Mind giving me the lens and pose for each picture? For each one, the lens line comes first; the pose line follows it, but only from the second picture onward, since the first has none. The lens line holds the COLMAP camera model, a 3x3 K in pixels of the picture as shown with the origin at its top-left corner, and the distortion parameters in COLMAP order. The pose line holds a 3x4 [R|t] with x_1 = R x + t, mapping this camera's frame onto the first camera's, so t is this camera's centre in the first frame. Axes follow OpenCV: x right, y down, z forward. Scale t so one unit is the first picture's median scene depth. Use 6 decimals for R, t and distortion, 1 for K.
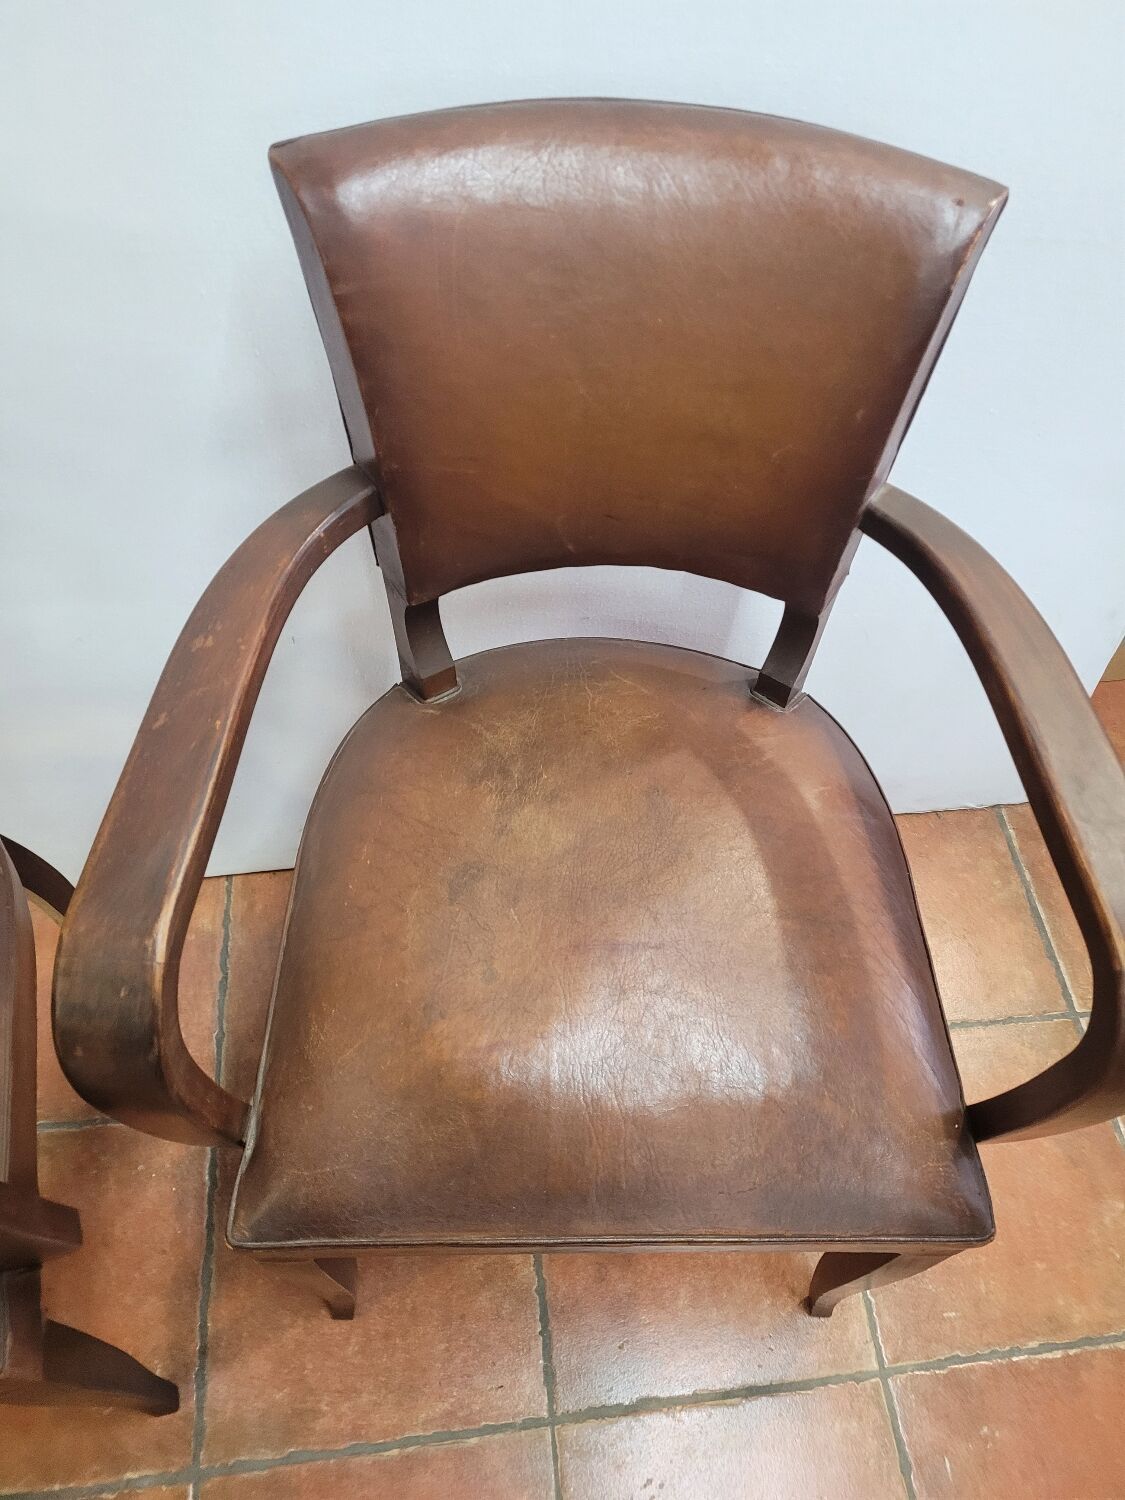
lens RADIAL K [[1137.2, 0, 597.0], [0, 1137.2, 731.8], [0, 0, 1]] dist [0.049252, -0.047599]
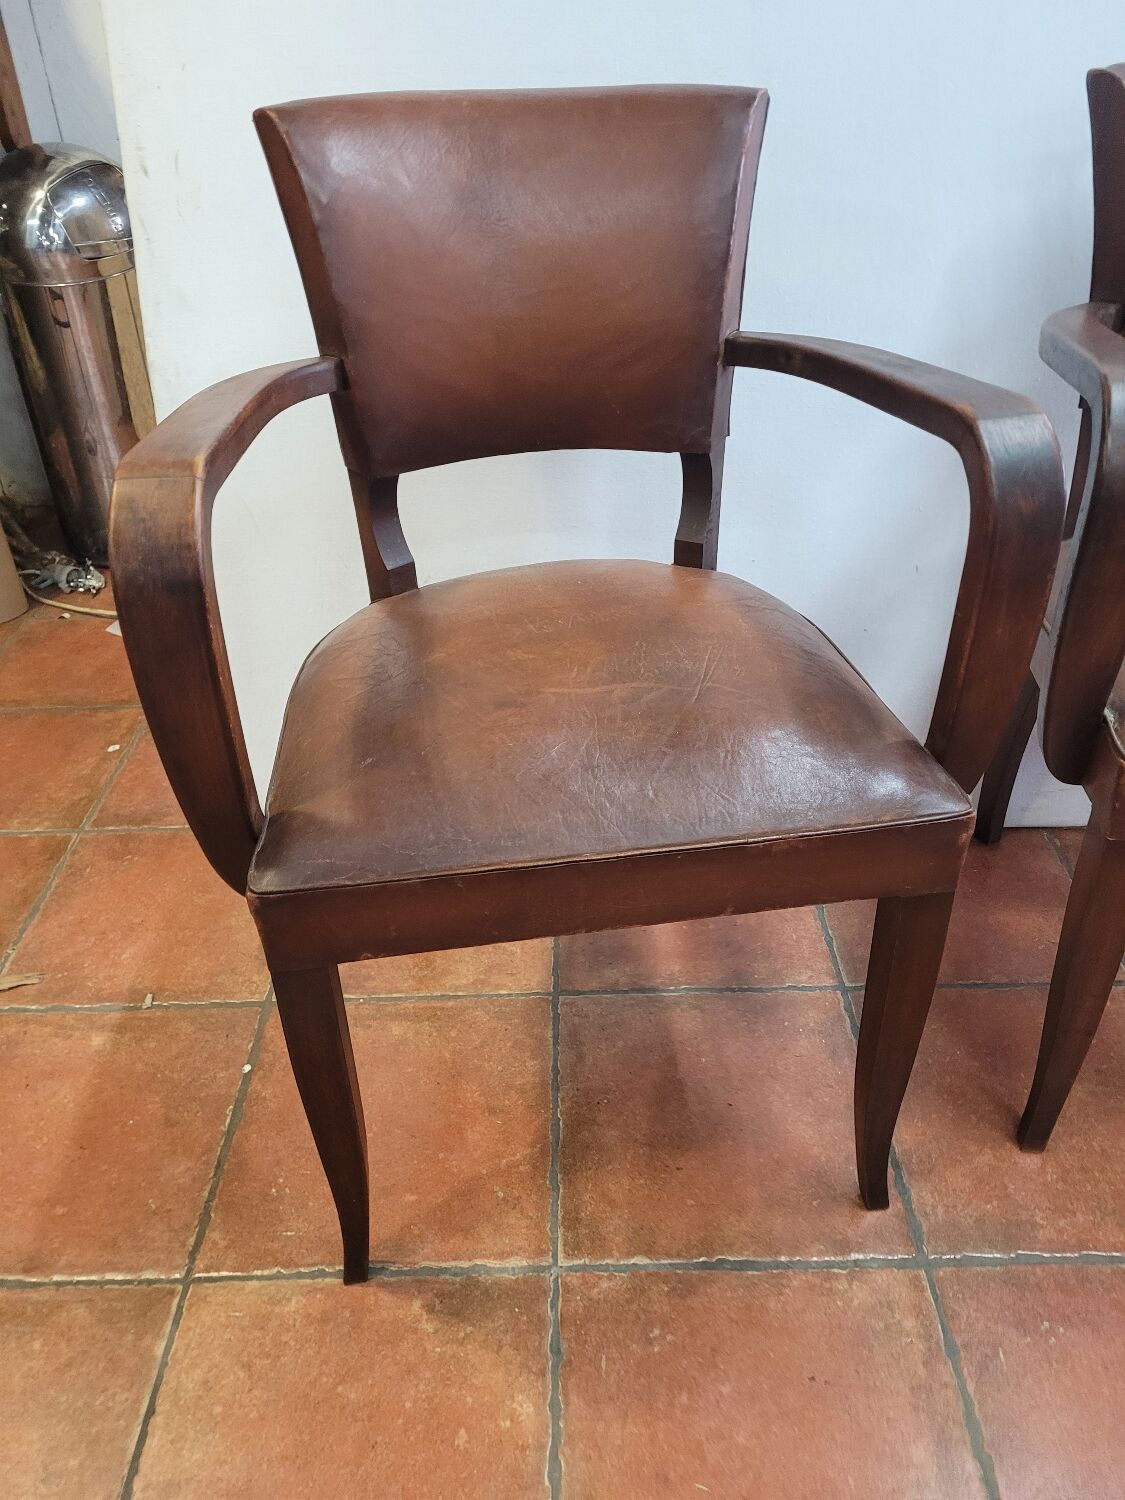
lens RADIAL K [[1137.2, 0, 558.3], [0, 1137.2, 719.0], [0, 0, 1]] dist [0.049252, -0.047599]
pose [[0.988003, -0.009073, -0.154168, -0.490531], [-0.055644, 0.910310, -0.410170, 0.631321], [0.144062, 0.413827, 0.898884, -0.098701]]
